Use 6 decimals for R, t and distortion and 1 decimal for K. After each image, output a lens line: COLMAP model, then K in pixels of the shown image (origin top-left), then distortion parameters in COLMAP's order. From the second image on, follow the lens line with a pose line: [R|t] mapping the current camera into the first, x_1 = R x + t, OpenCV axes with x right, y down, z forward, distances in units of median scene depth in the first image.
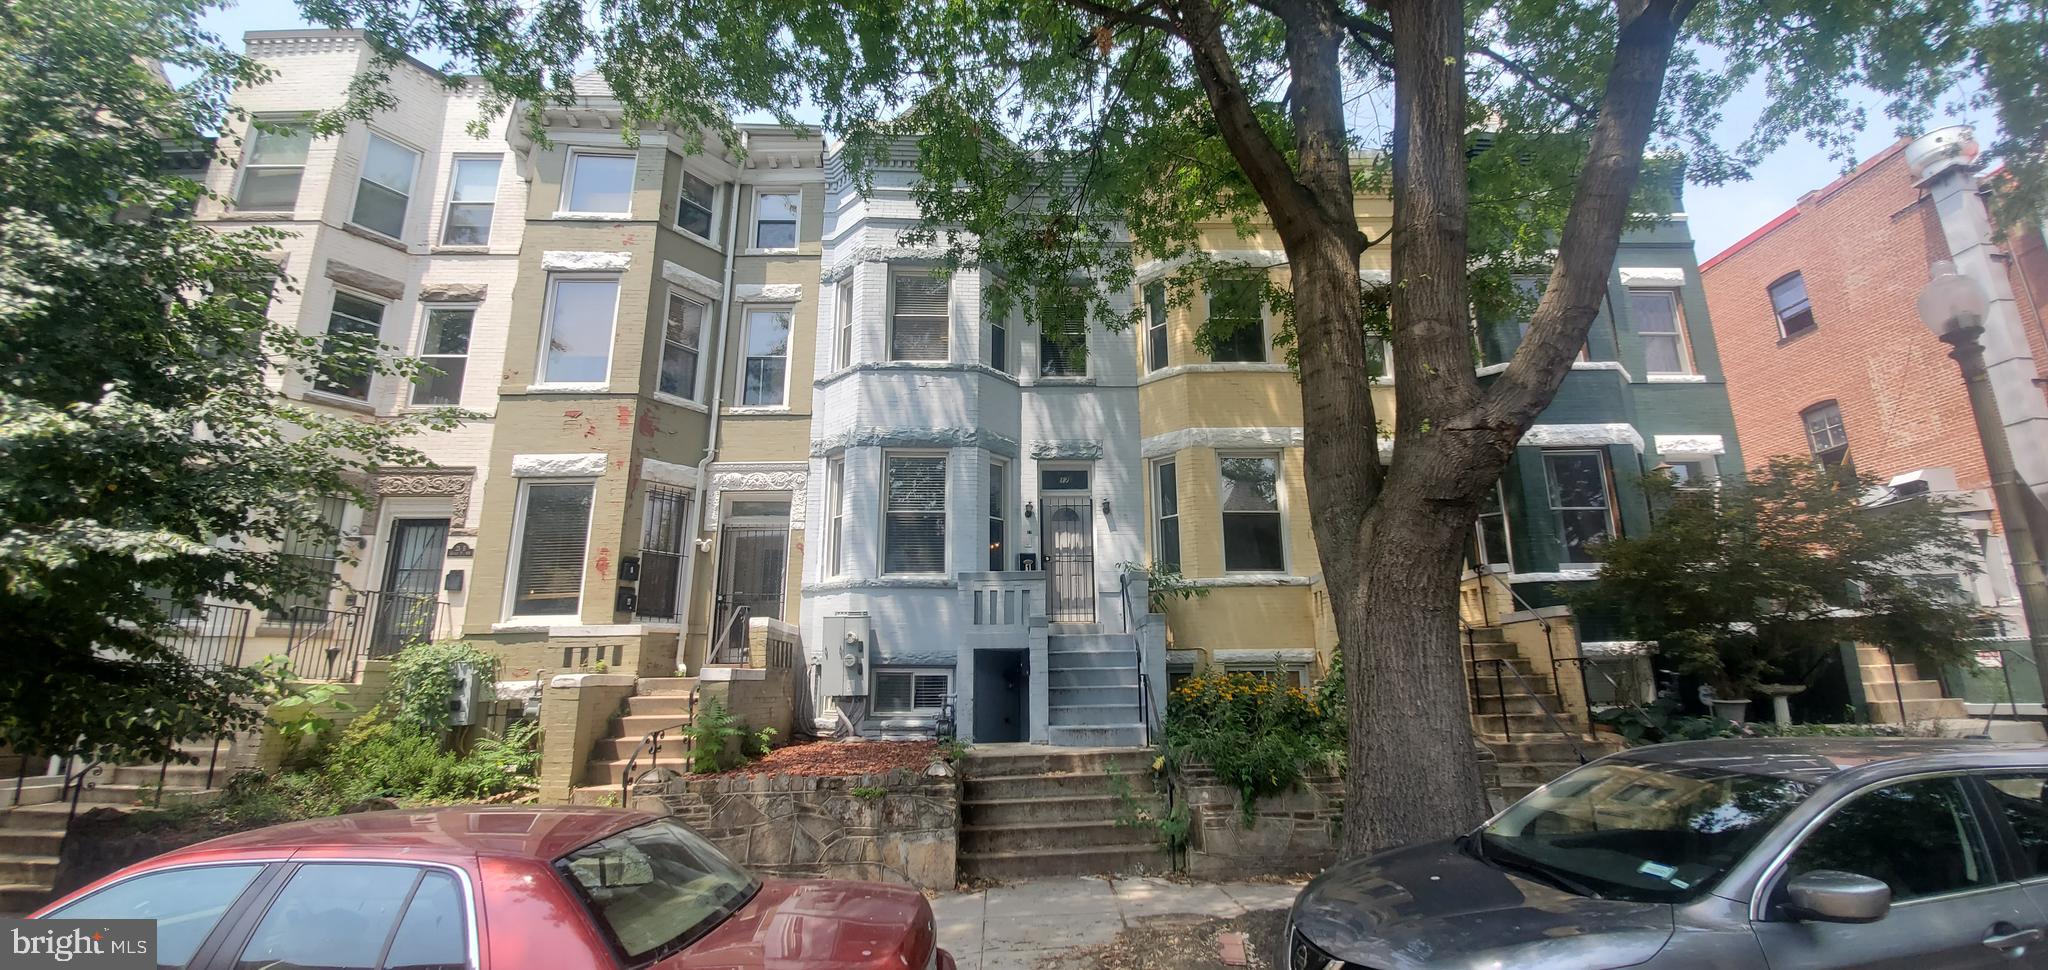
lens RADIAL K [[811.2, 0, 1044.1], [0, 811.2, 490.1], [0, 0, 1]] dist [0.007342, -0.010876]
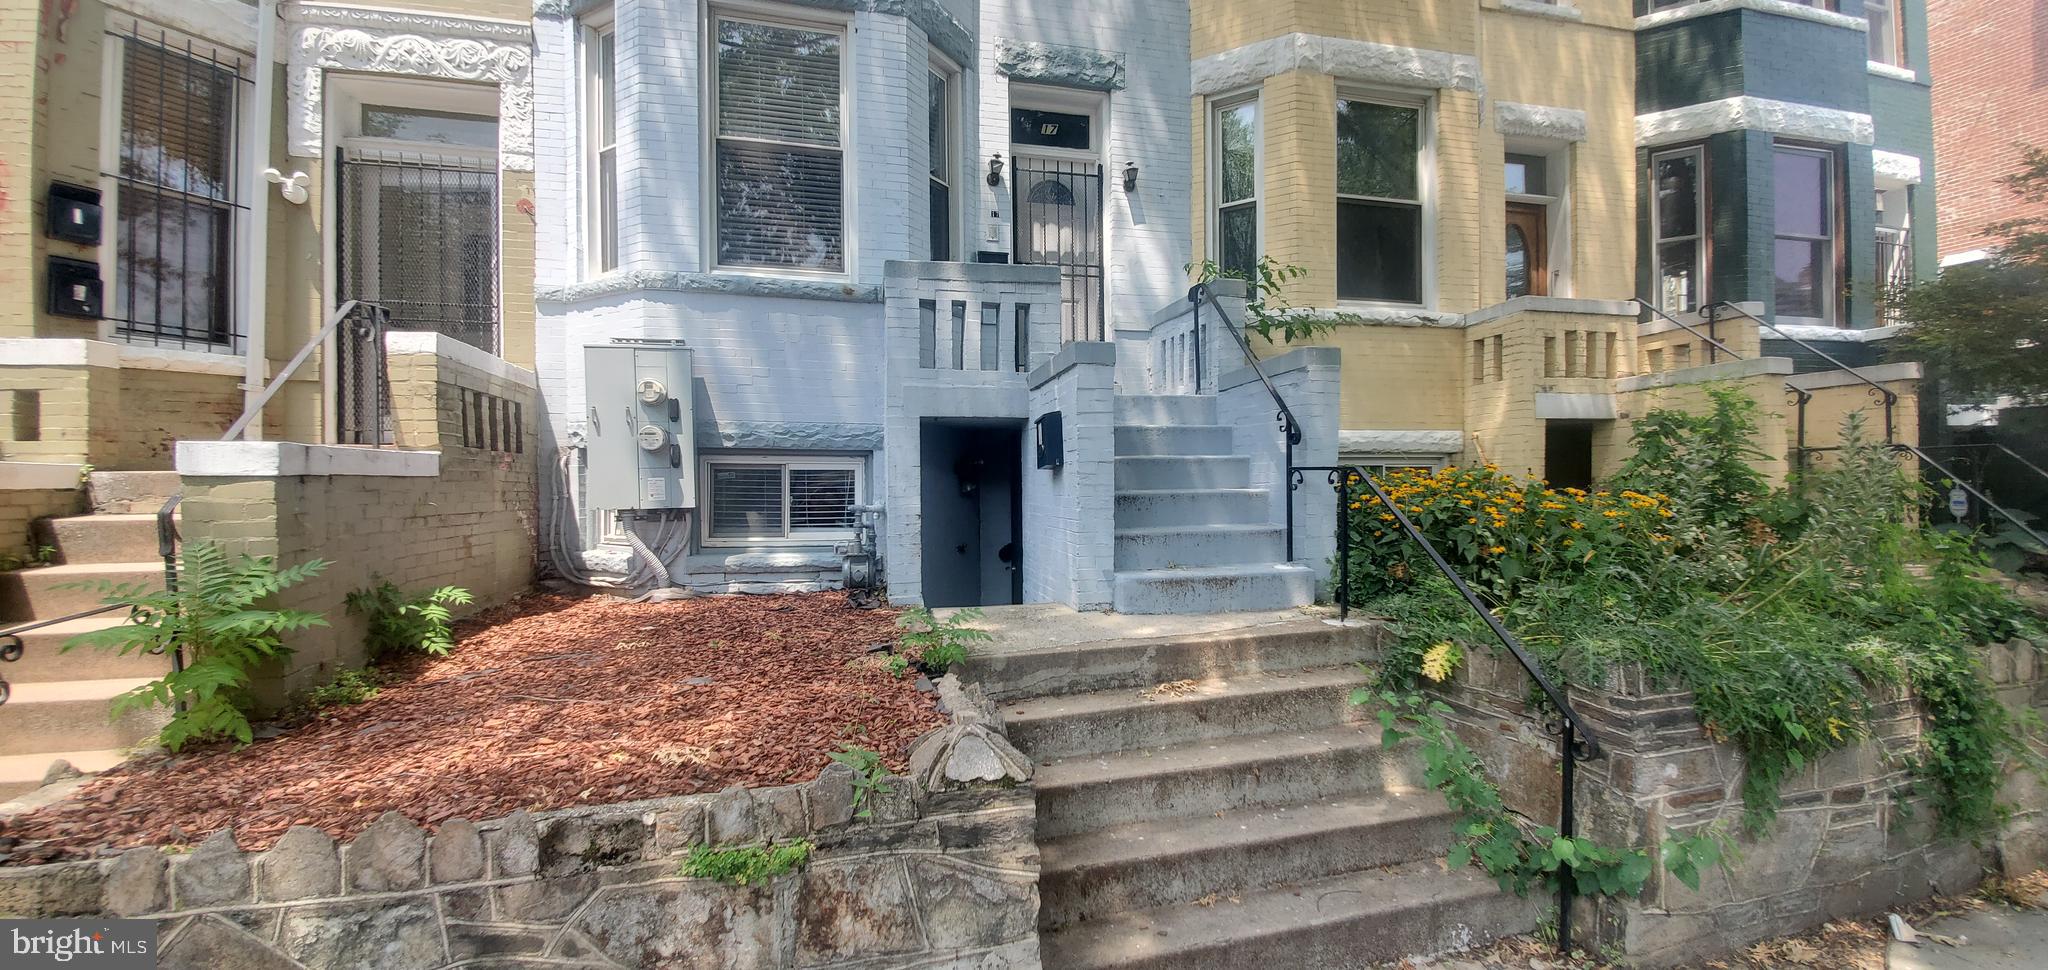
lens RADIAL K [[811.2, 0, 1044.1], [0, 811.2, 490.1], [0, 0, 1]] dist [0.007342, -0.010876]
pose [[0.976652, 0.000216, 0.214827, -0.112904], [-0.051594, 0.970968, 0.233578, 0.113130], [-0.208539, -0.239208, 0.948309, 0.478112]]
